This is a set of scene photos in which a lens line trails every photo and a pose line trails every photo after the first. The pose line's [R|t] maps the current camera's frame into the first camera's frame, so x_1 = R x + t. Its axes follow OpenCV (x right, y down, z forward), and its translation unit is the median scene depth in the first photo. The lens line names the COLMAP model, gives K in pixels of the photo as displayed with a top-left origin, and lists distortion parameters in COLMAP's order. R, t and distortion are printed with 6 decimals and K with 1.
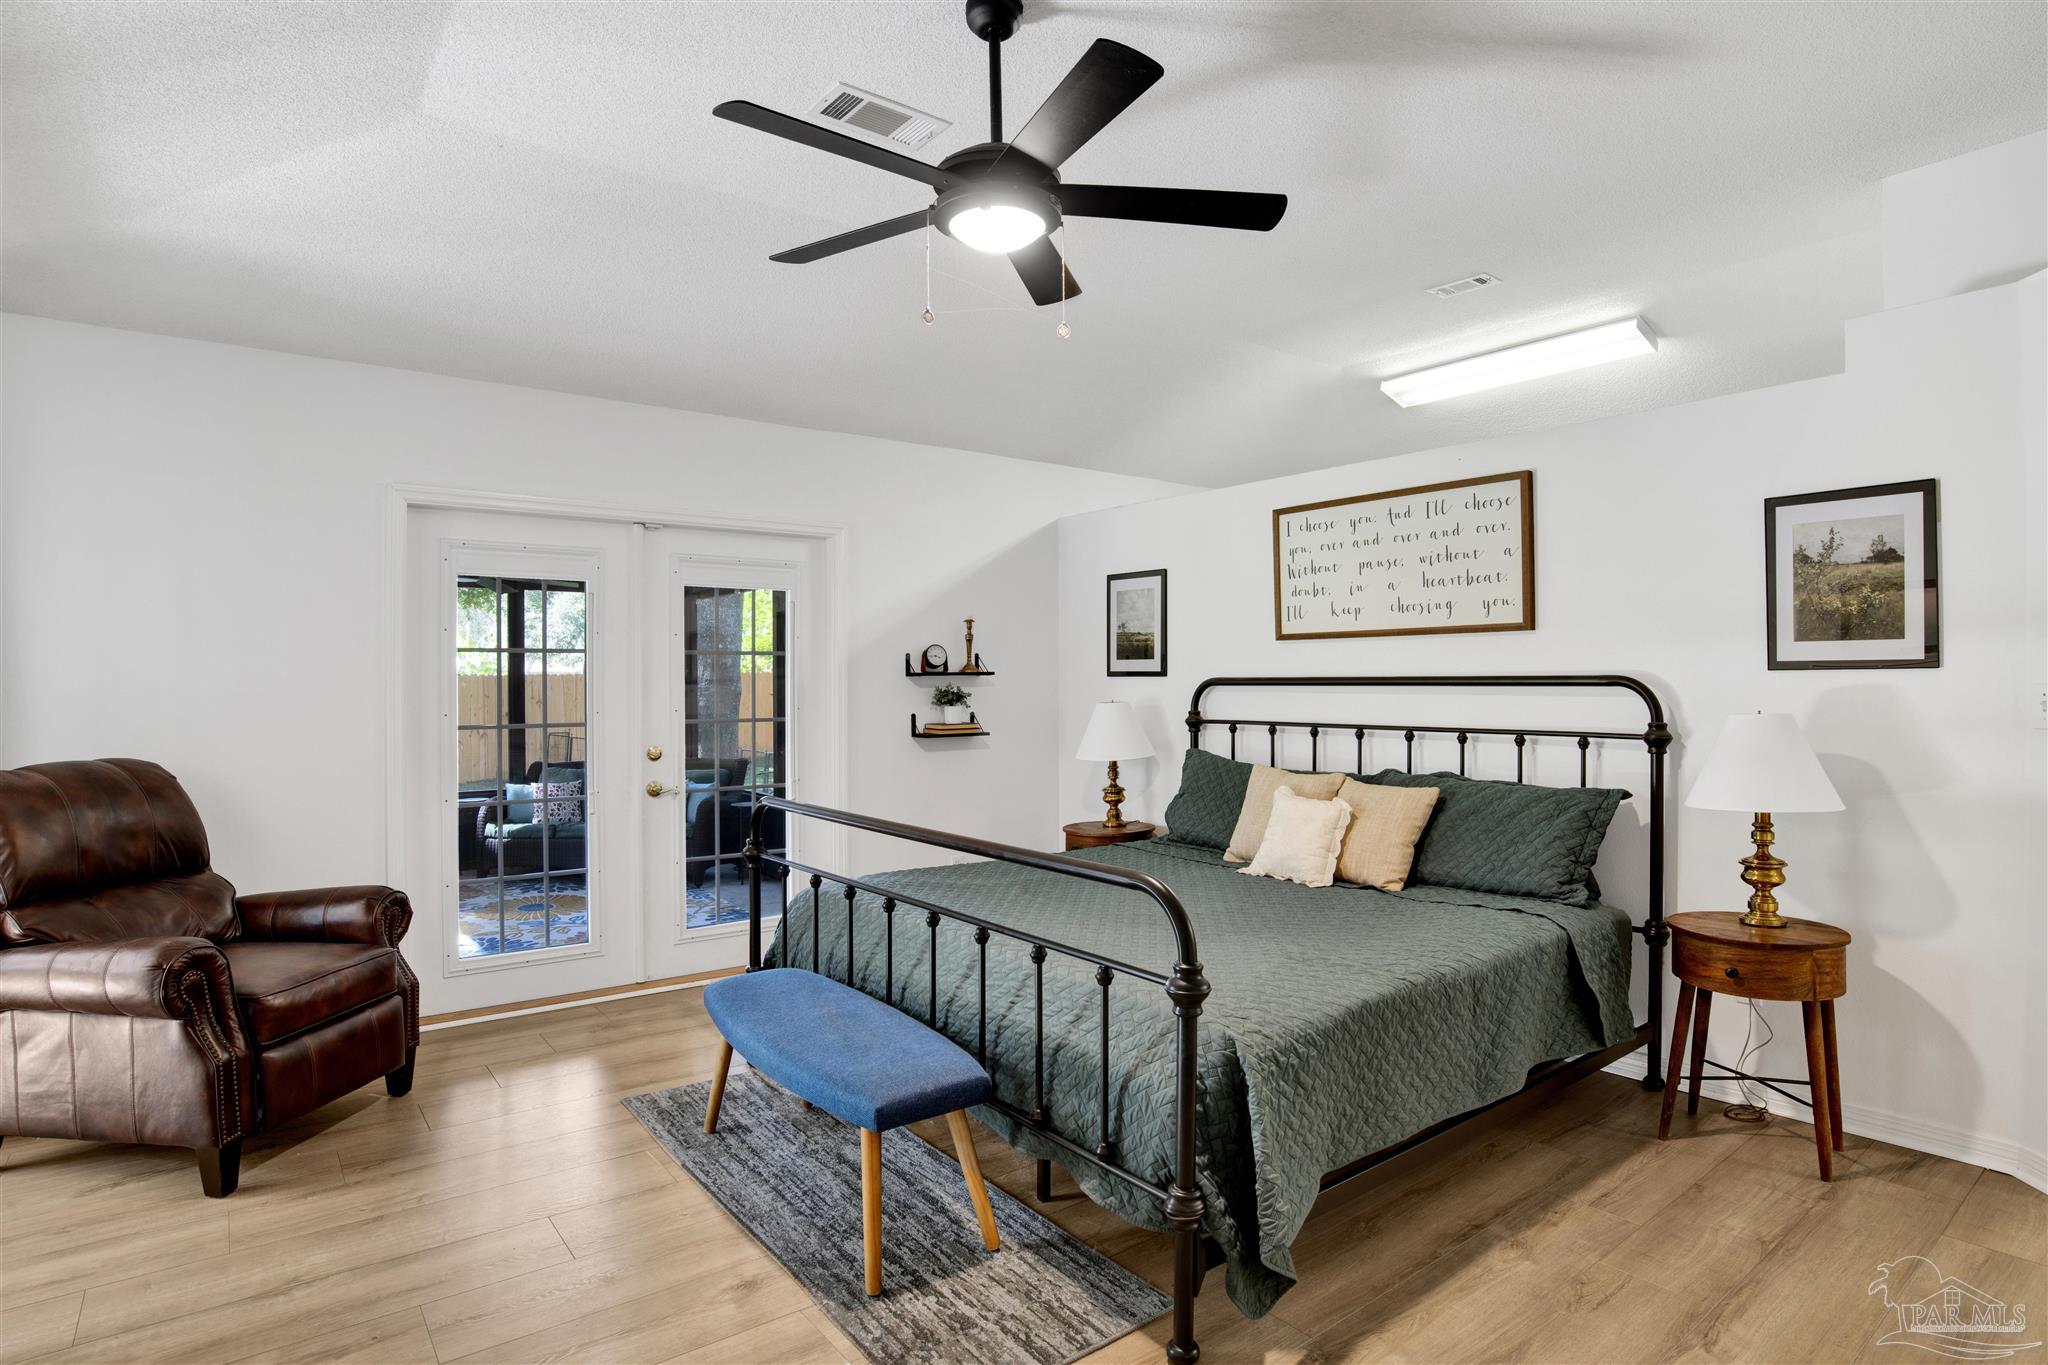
lens RADIAL K [[1053.8, 0, 1003.6], [0, 1053.8, 685.5], [0, 0, 1]] dist [-0.044355, 0.001882]
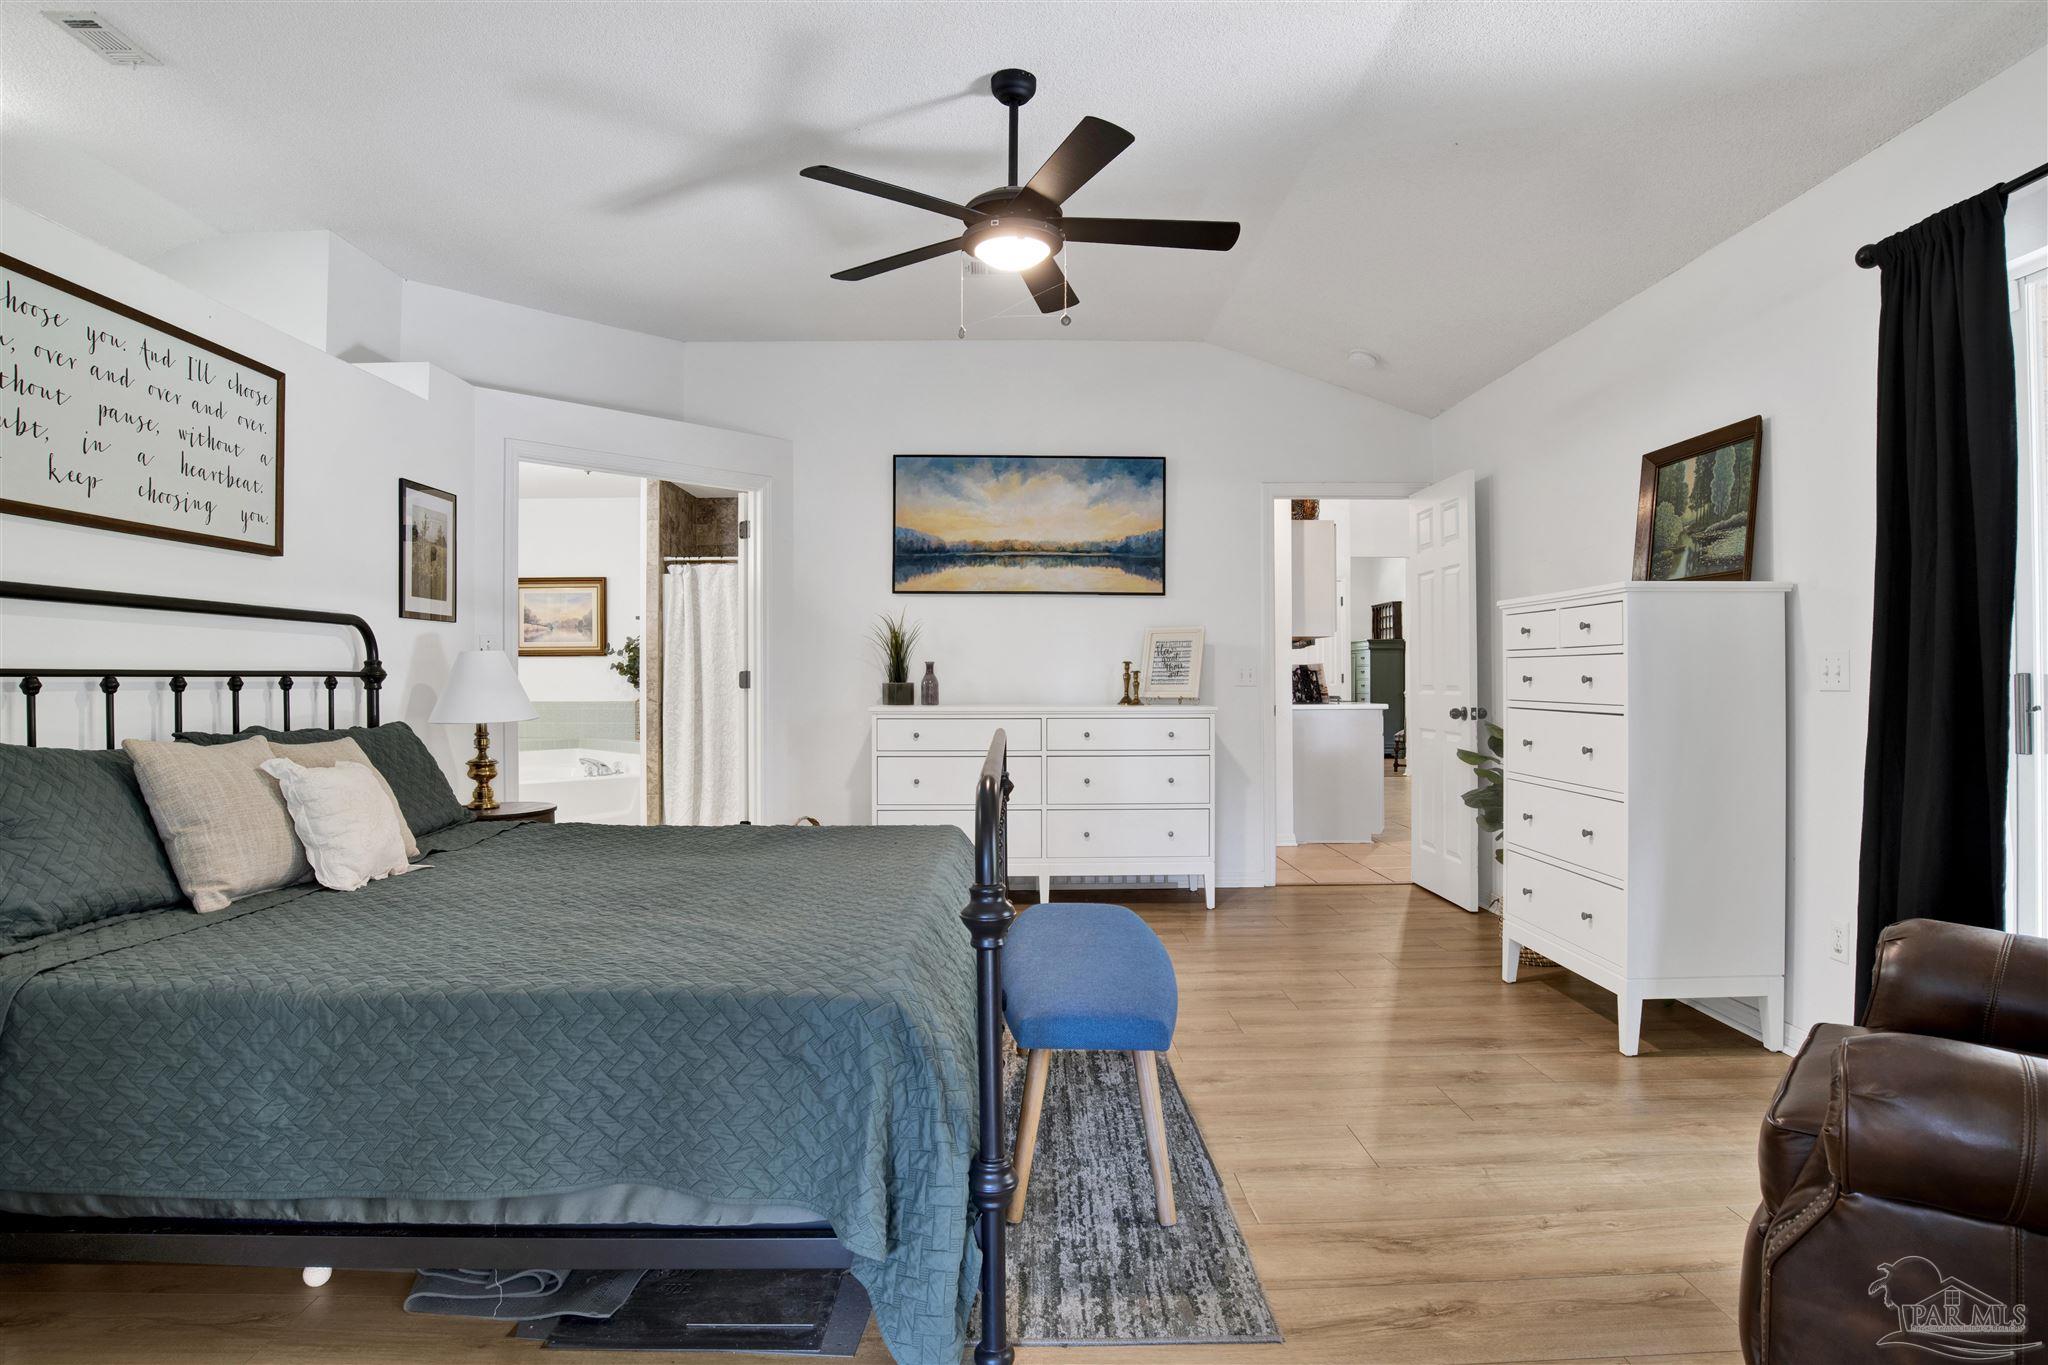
lens RADIAL K [[1083.8, 0, 1013.3], [0, 1083.8, 673.2], [0, 0, 1]] dist [-0.003390, -0.000603]
pose [[-0.798565, 0.006633, 0.601873, -0.521518], [0.007566, 0.999971, -0.000982, 0.049216], [-0.601862, 0.003770, -0.798591, 1.339947]]
